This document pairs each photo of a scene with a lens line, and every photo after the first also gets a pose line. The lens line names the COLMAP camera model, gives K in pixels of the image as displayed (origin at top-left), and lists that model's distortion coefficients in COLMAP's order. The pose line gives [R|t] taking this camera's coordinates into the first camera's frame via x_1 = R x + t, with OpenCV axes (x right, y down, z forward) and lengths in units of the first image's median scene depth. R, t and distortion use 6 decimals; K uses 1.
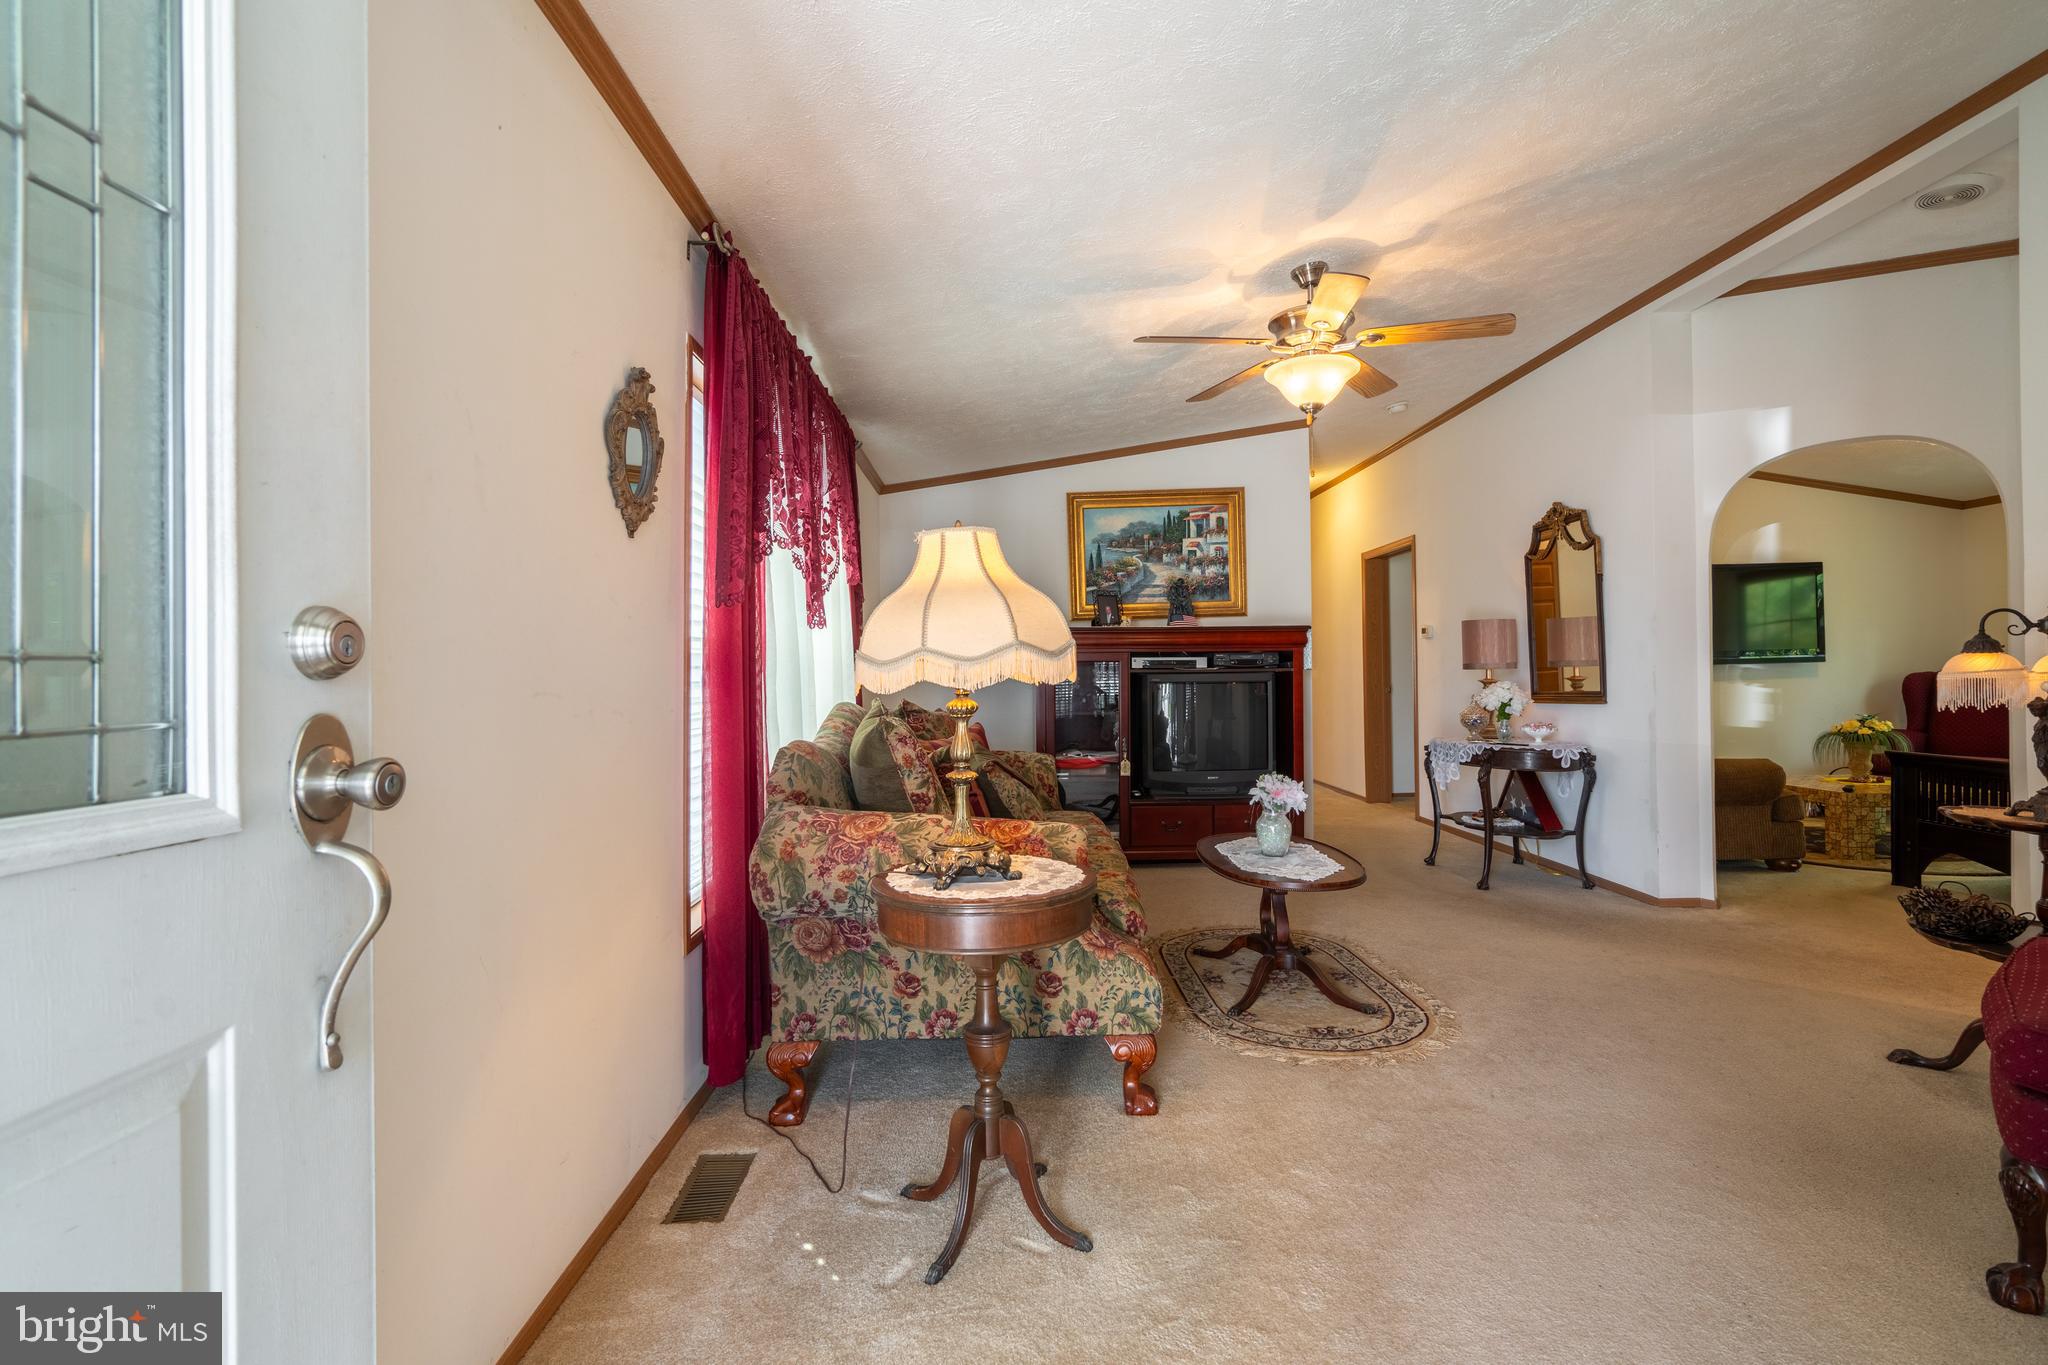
lens RADIAL K [[924.8, 0, 1052.1], [0, 924.8, 680.5], [0, 0, 1]] dist [-0.007481, 0.002837]
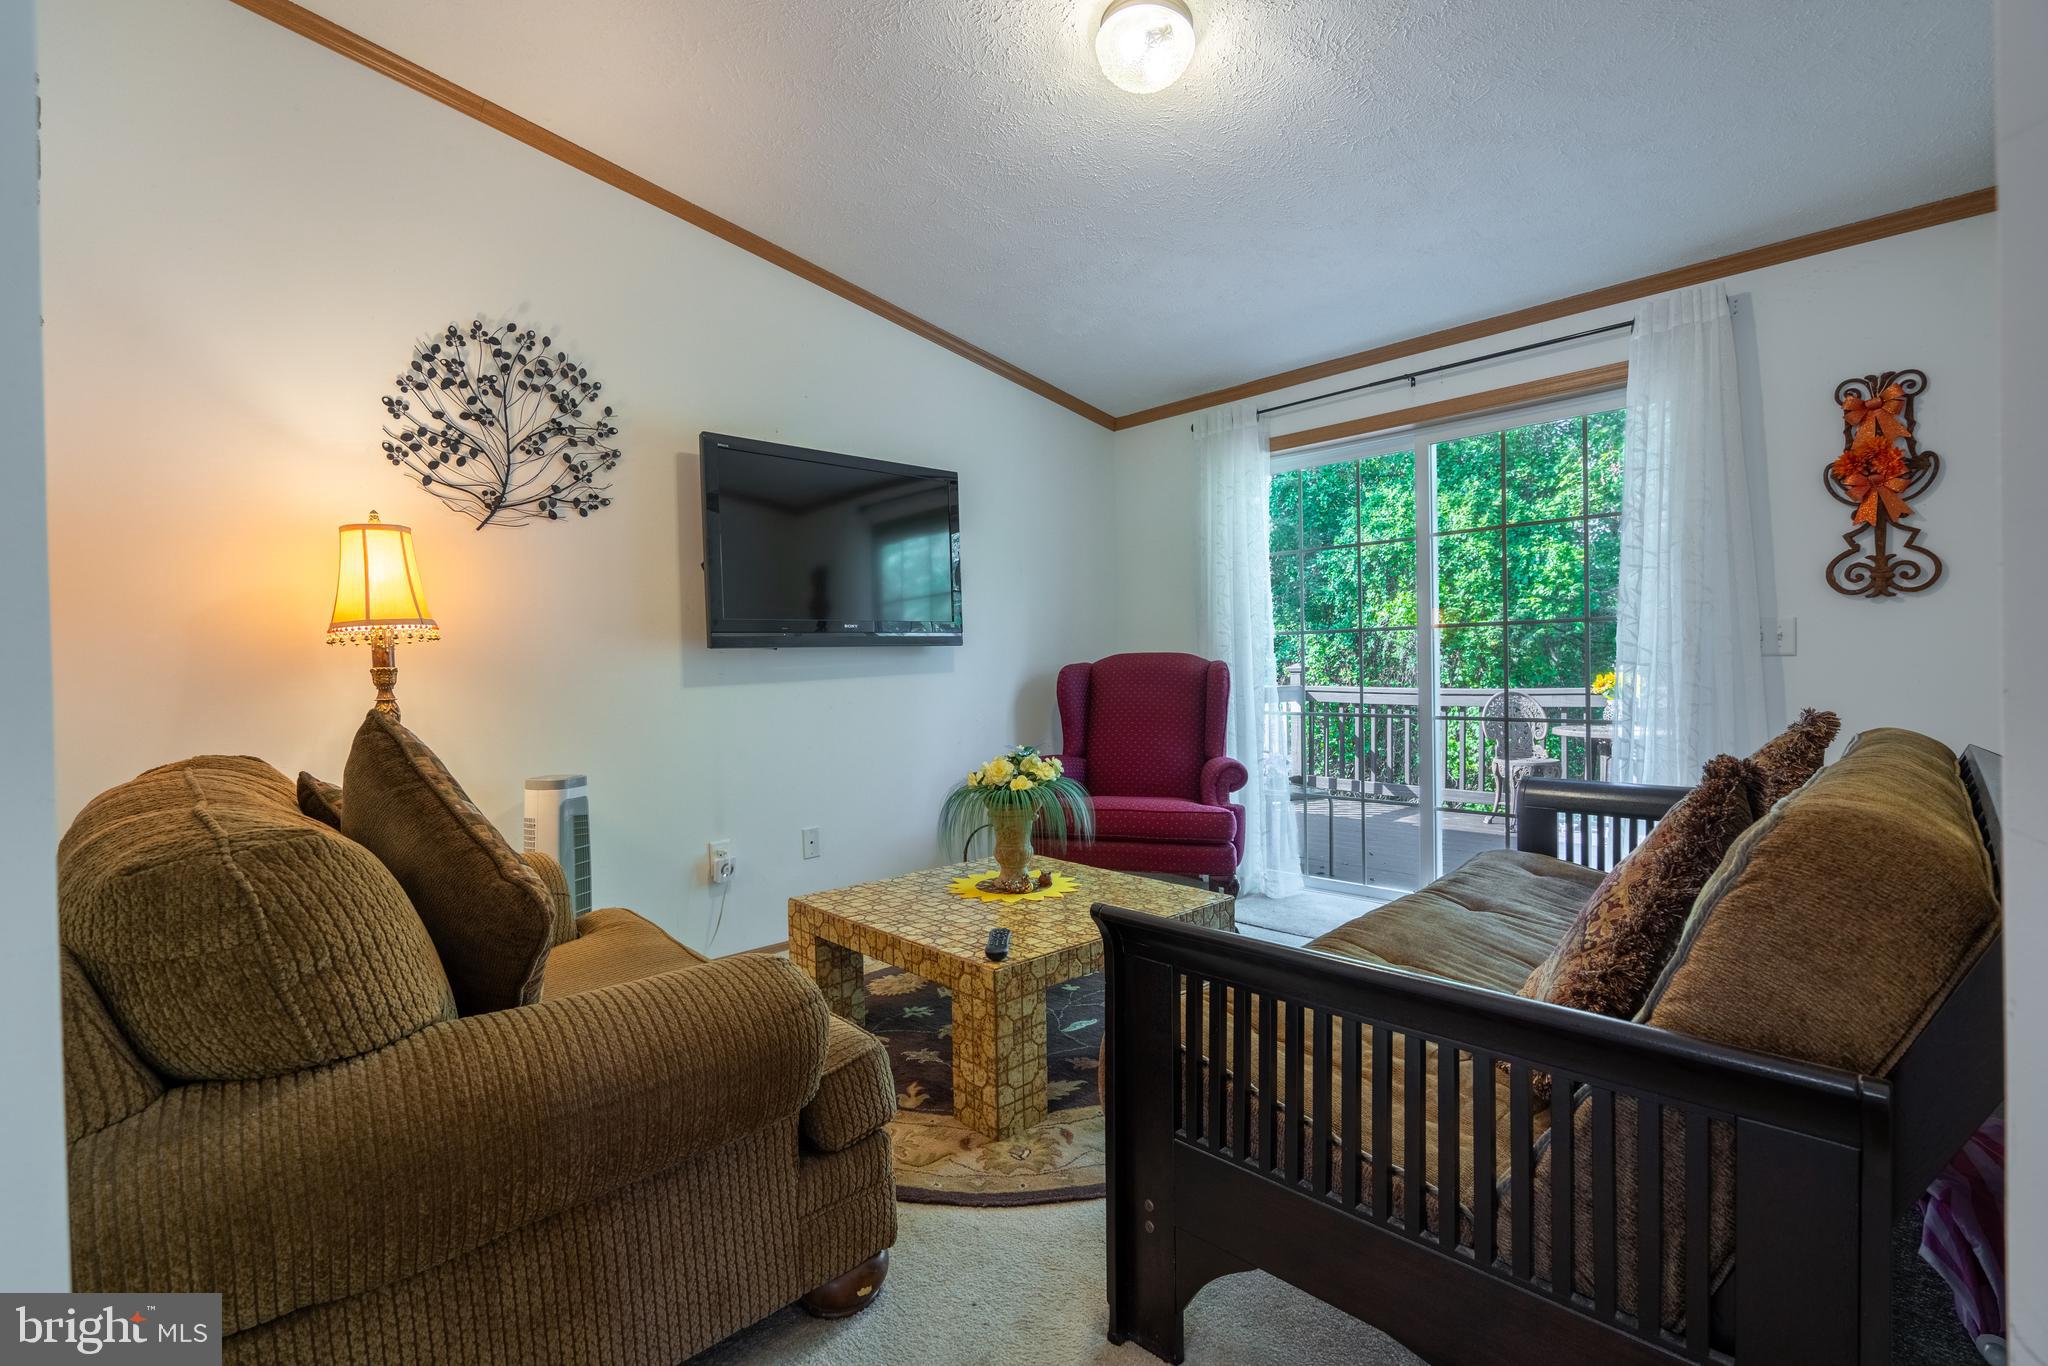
lens RADIAL K [[924.8, 0, 1043.9], [0, 924.8, 676.3], [0, 0, 1]] dist [-0.007481, 0.002837]
pose [[0.718354, -0.005295, 0.695658, 0.993839], [0.010584, 0.999938, -0.003318, 0.002367], [-0.695598, 0.009746, 0.718366, 1.152245]]
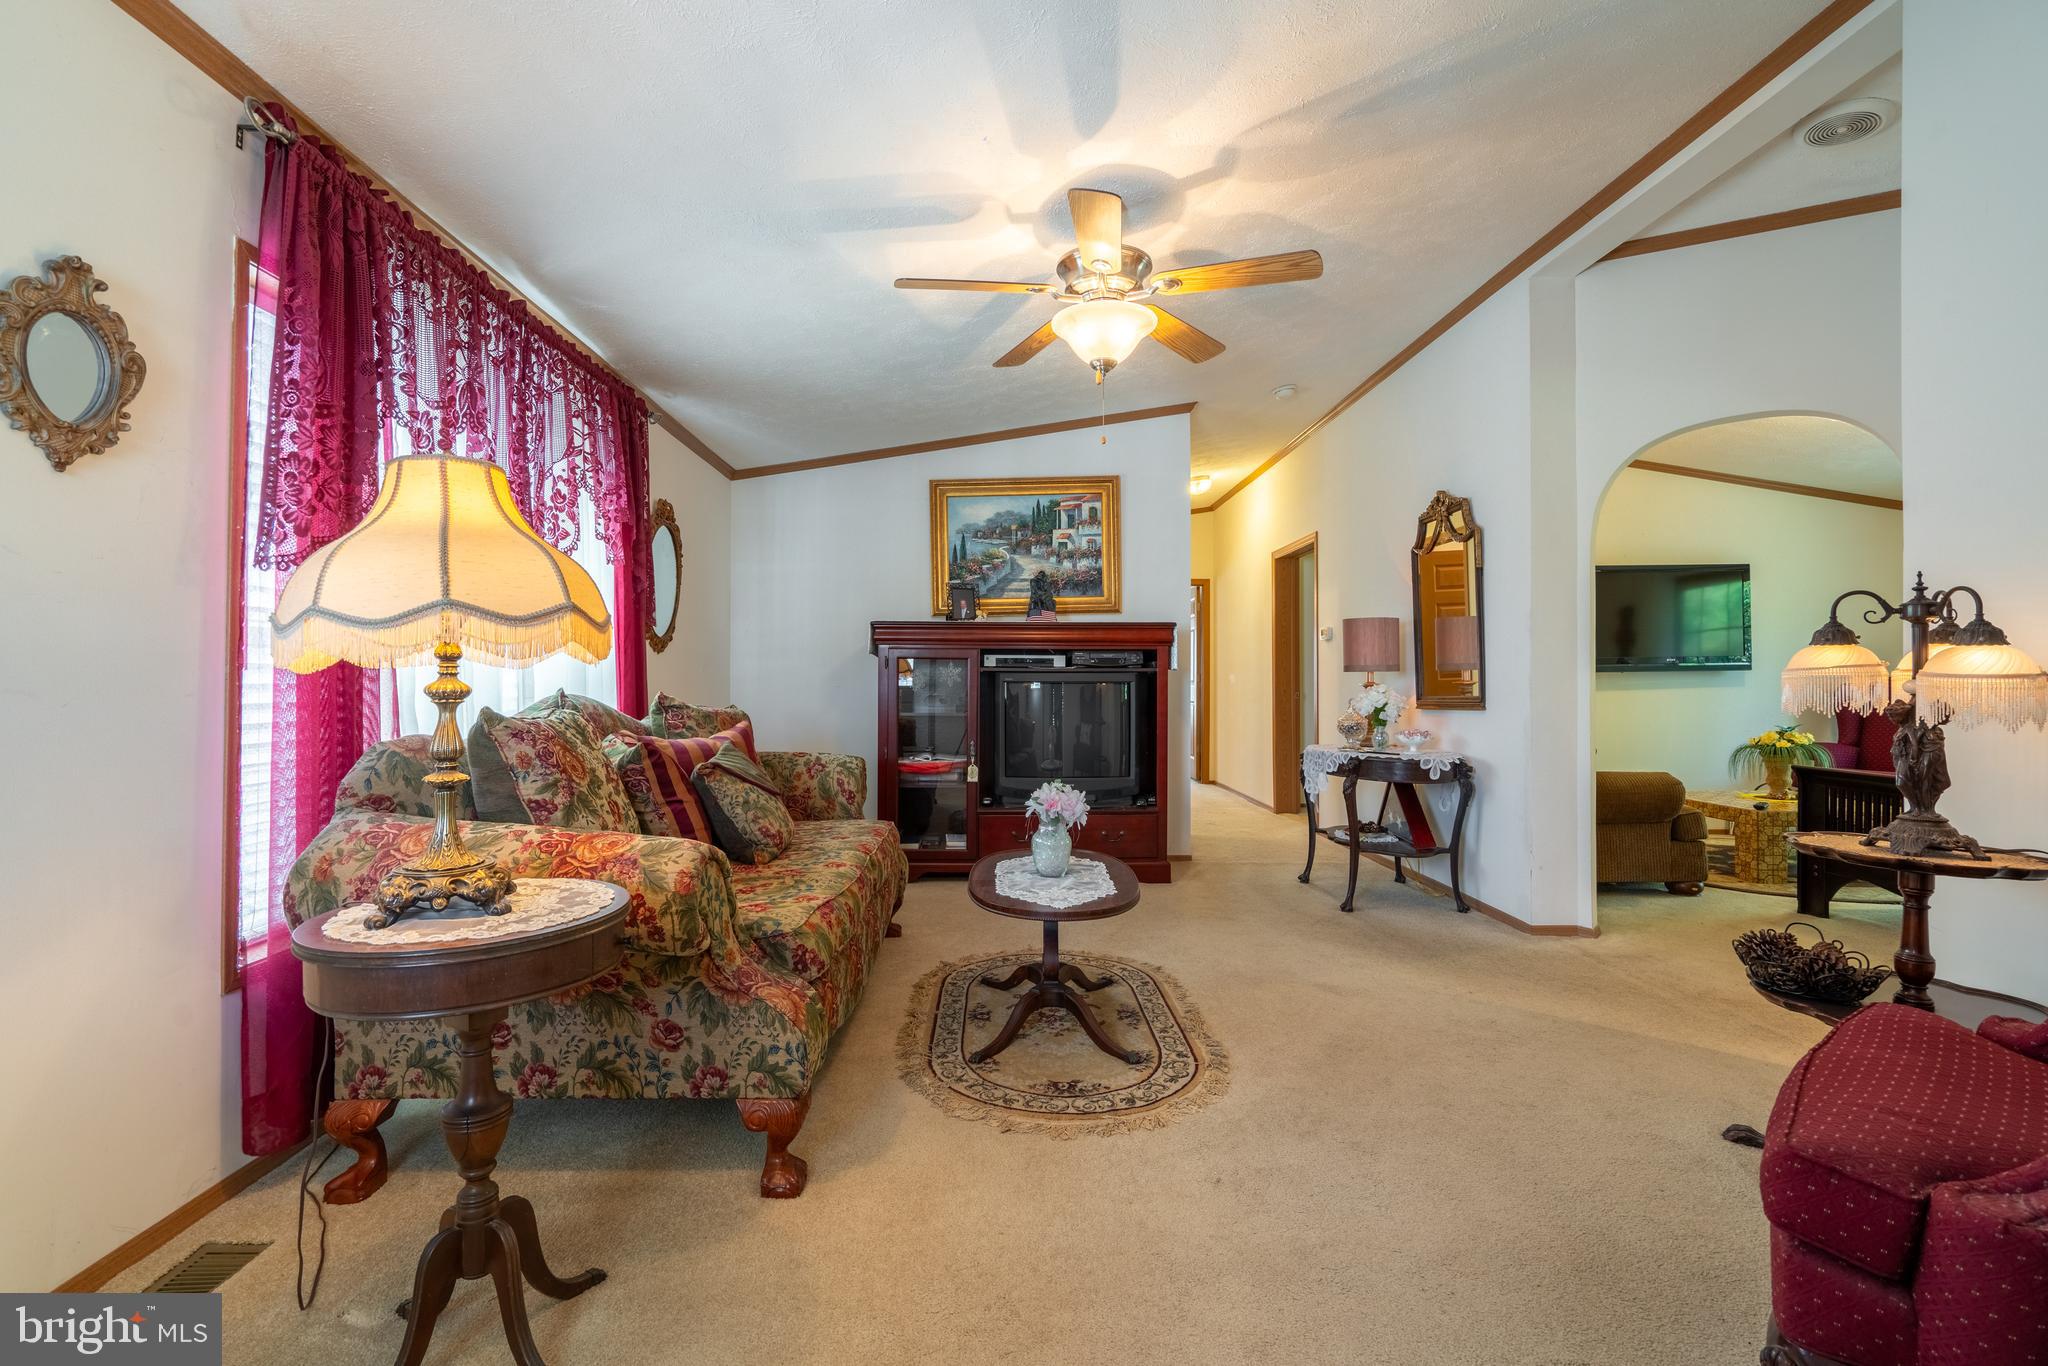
lens RADIAL K [[924.8, 0, 1001.6], [0, 924.8, 684.3], [0, 0, 1]] dist [-0.007481, 0.002837]
pose [[0.999877, 0.011577, -0.010619, 0.190330], [-0.011595, 0.999931, -0.001645, 0.010074], [0.010599, 0.001768, 0.999942, 0.118444]]
